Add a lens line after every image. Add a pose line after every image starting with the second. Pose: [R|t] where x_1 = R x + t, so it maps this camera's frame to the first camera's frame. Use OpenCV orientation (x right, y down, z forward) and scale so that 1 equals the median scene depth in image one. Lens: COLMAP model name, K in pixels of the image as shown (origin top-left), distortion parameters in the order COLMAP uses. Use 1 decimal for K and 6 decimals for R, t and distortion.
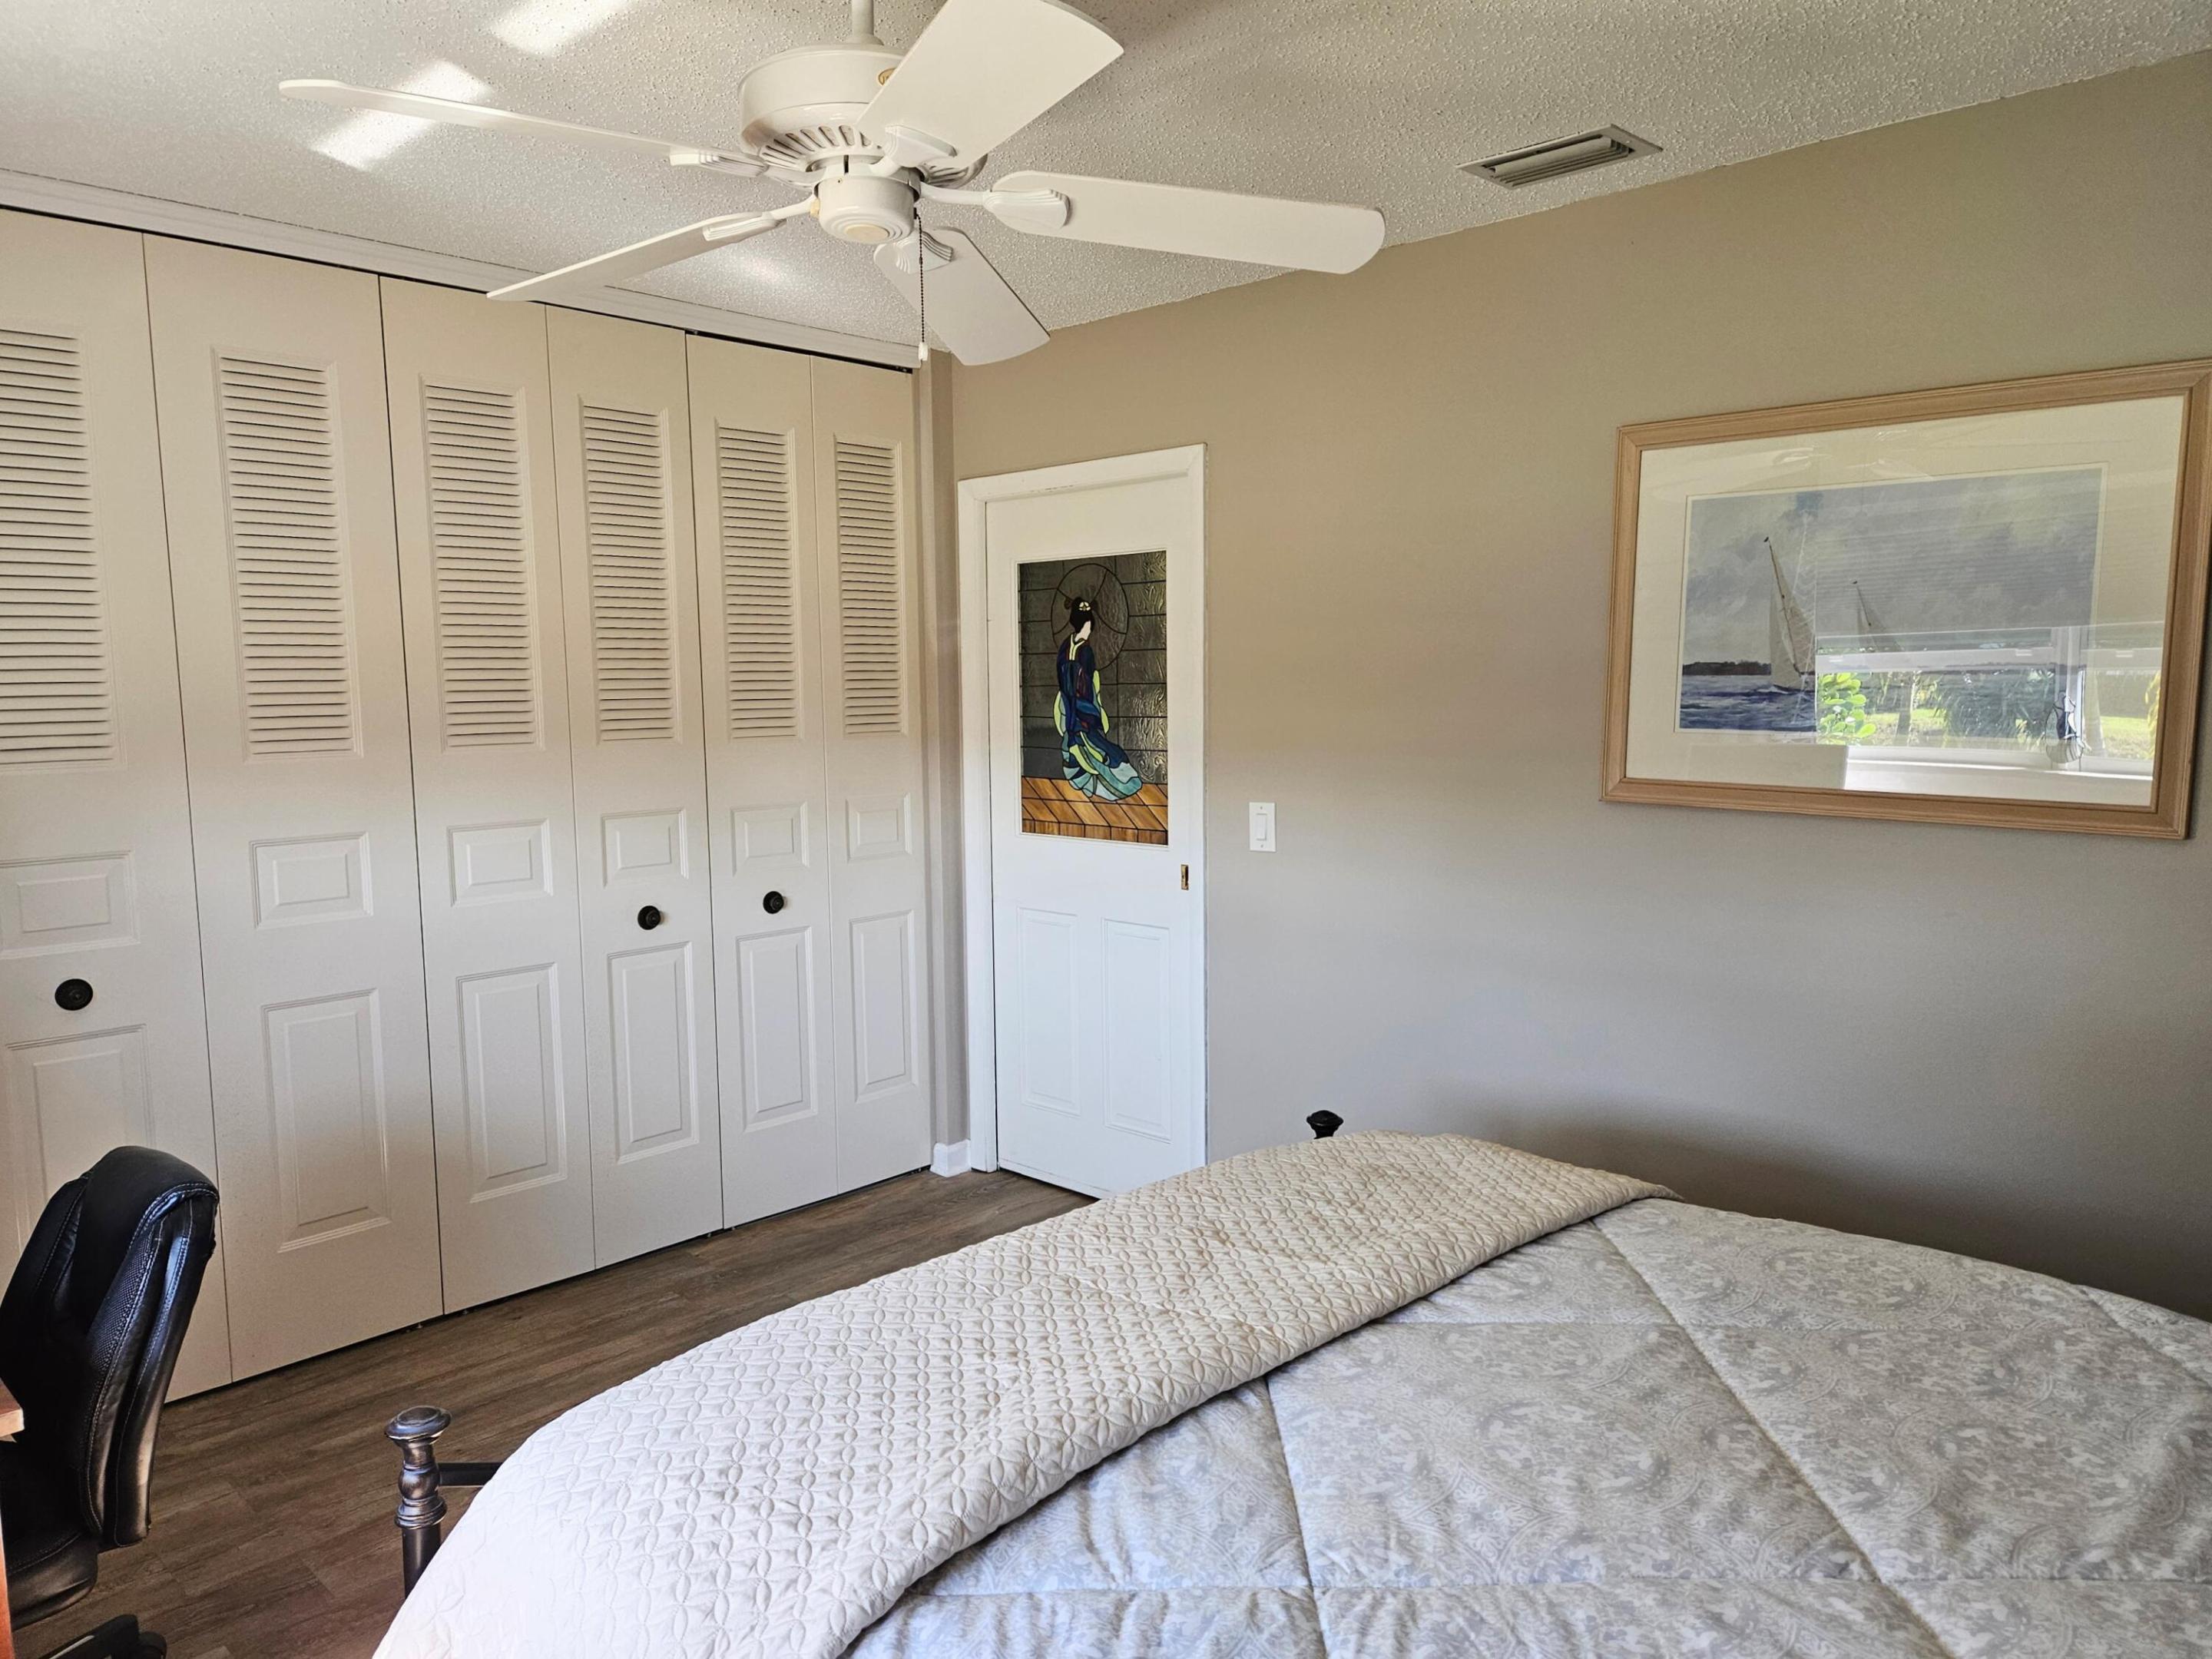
lens RADIAL K [[1503.1, 0, 1106.1], [0, 1503.1, 839.4], [0, 0, 1]] dist [0.078237, -0.062699]
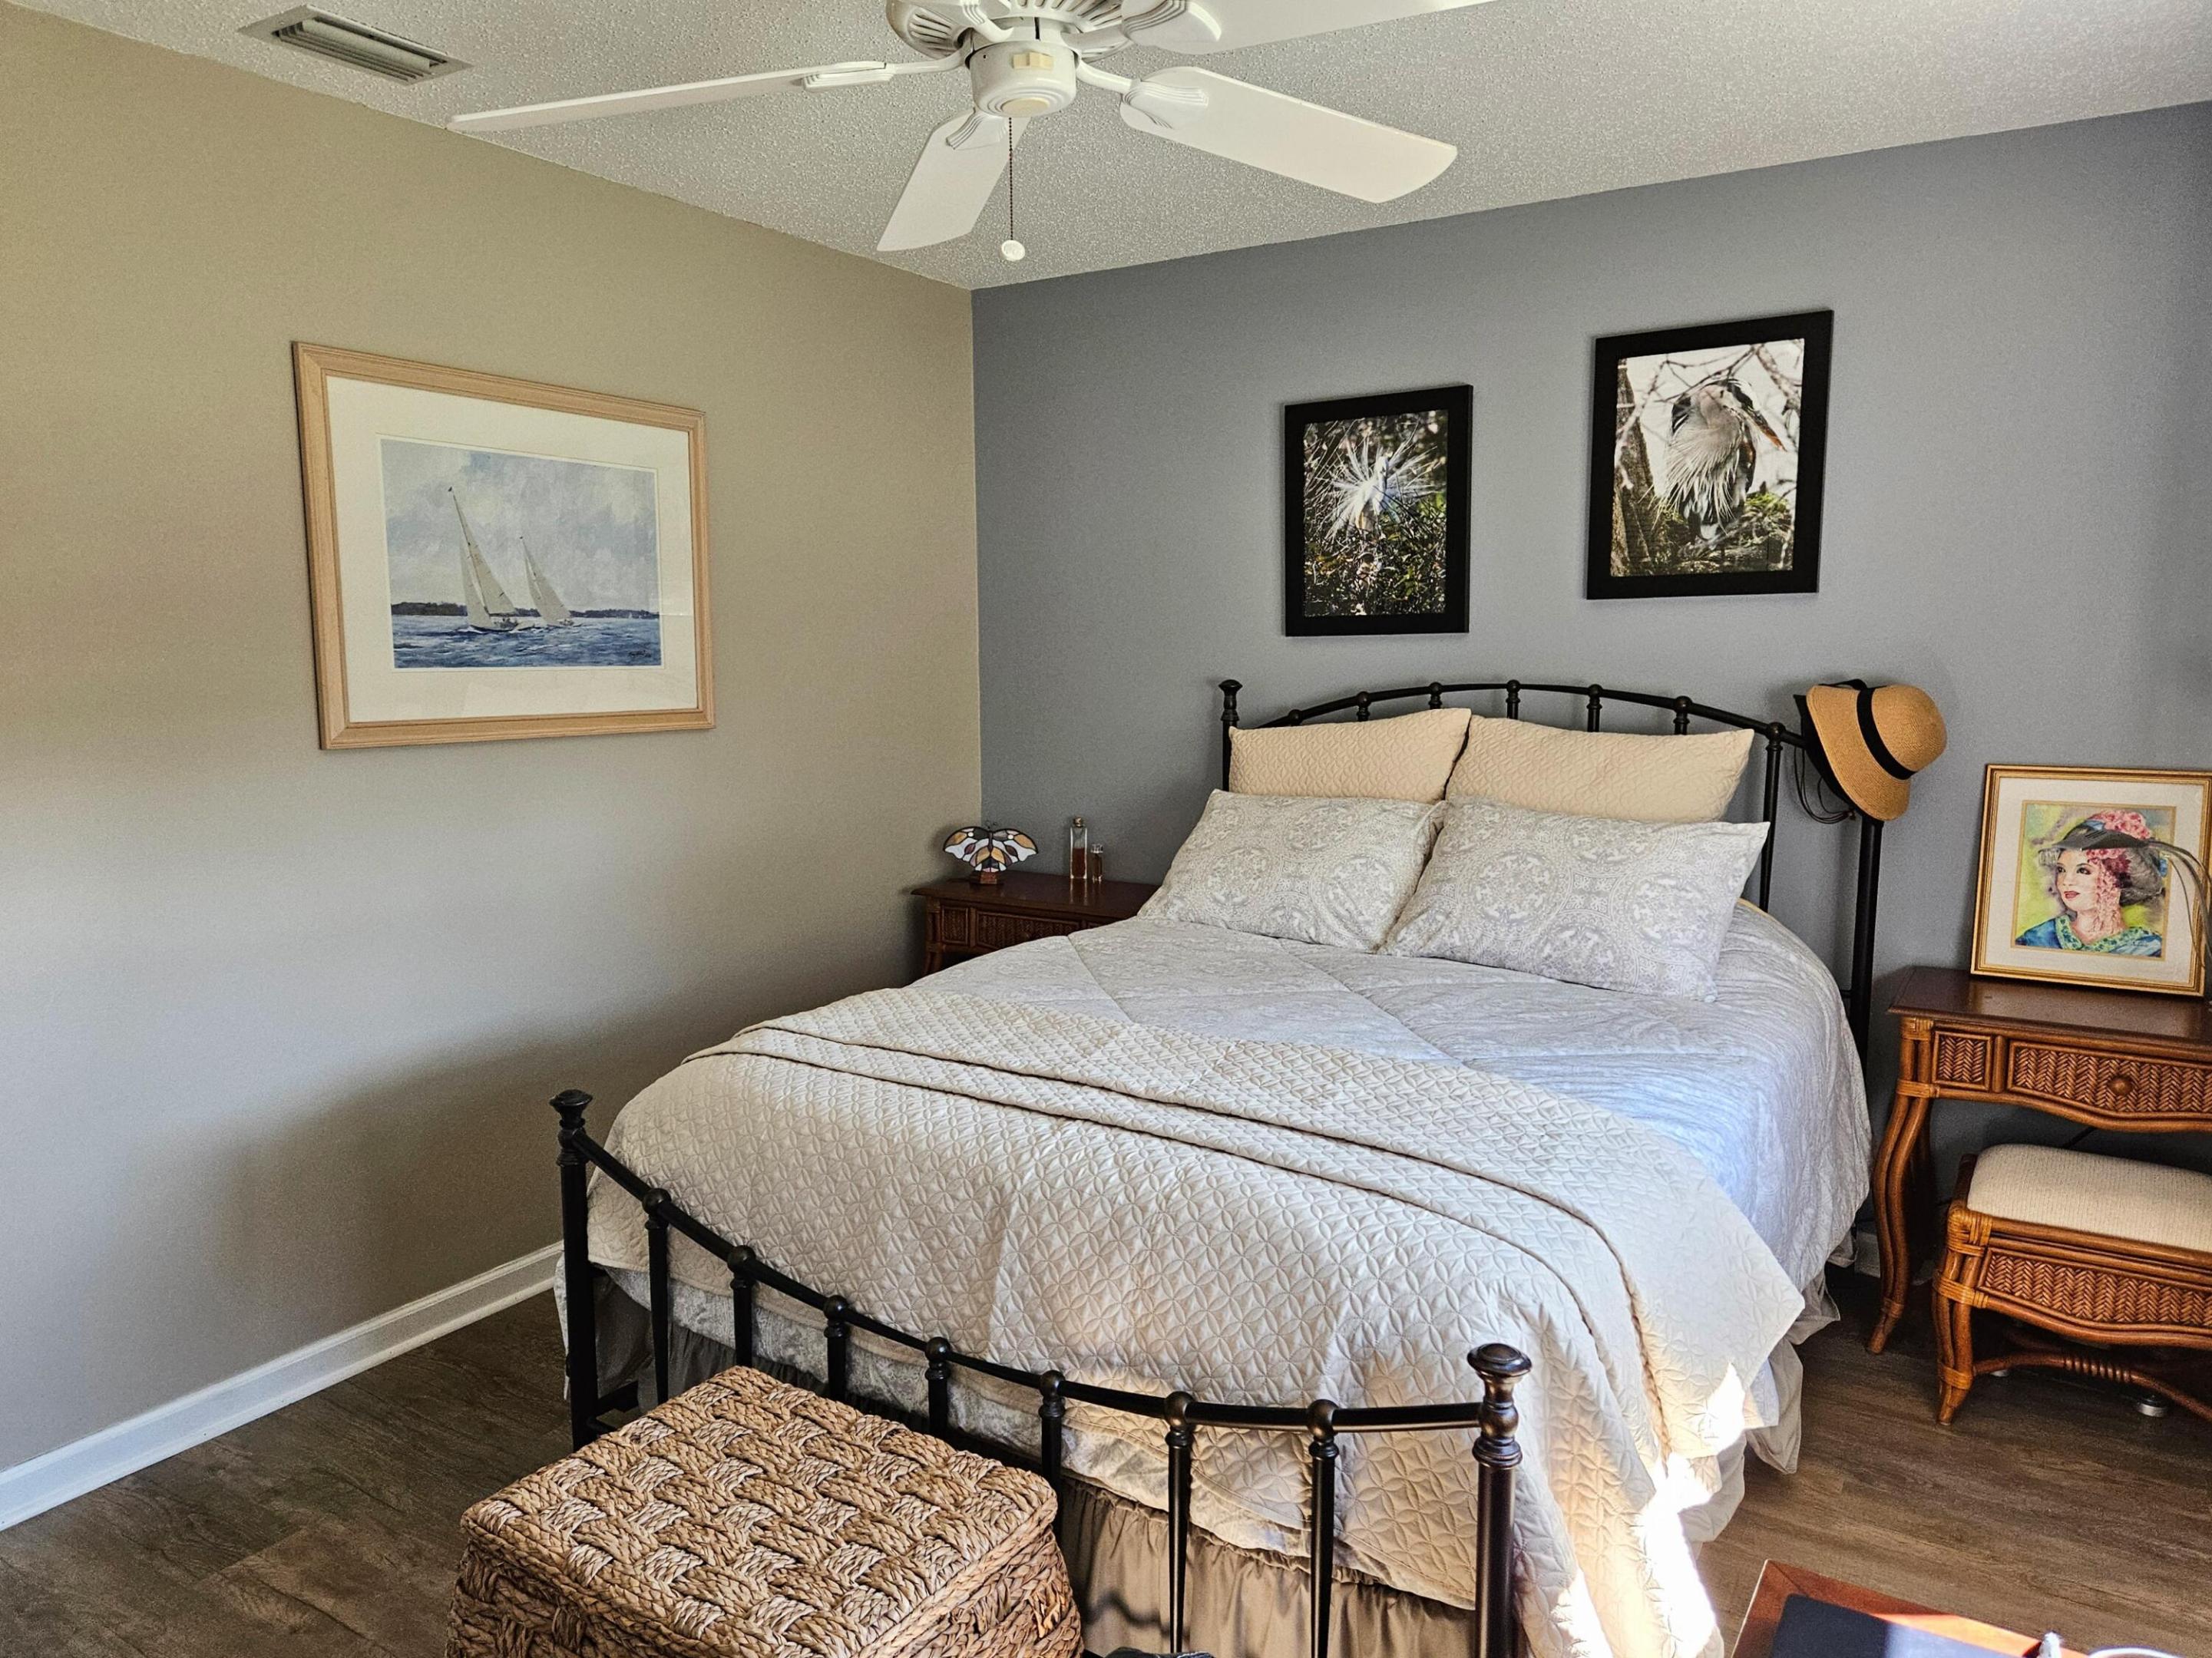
lens RADIAL K [[1502.9, 0, 1100.3], [0, 1502.9, 831.8], [0, 0, 1]] dist [0.078237, -0.062699]
pose [[-0.194608, -0.124263, 0.972978, -0.726328], [0.115938, 0.982076, 0.148614, -0.065588], [-0.974005, 0.141727, -0.176713, 0.771859]]
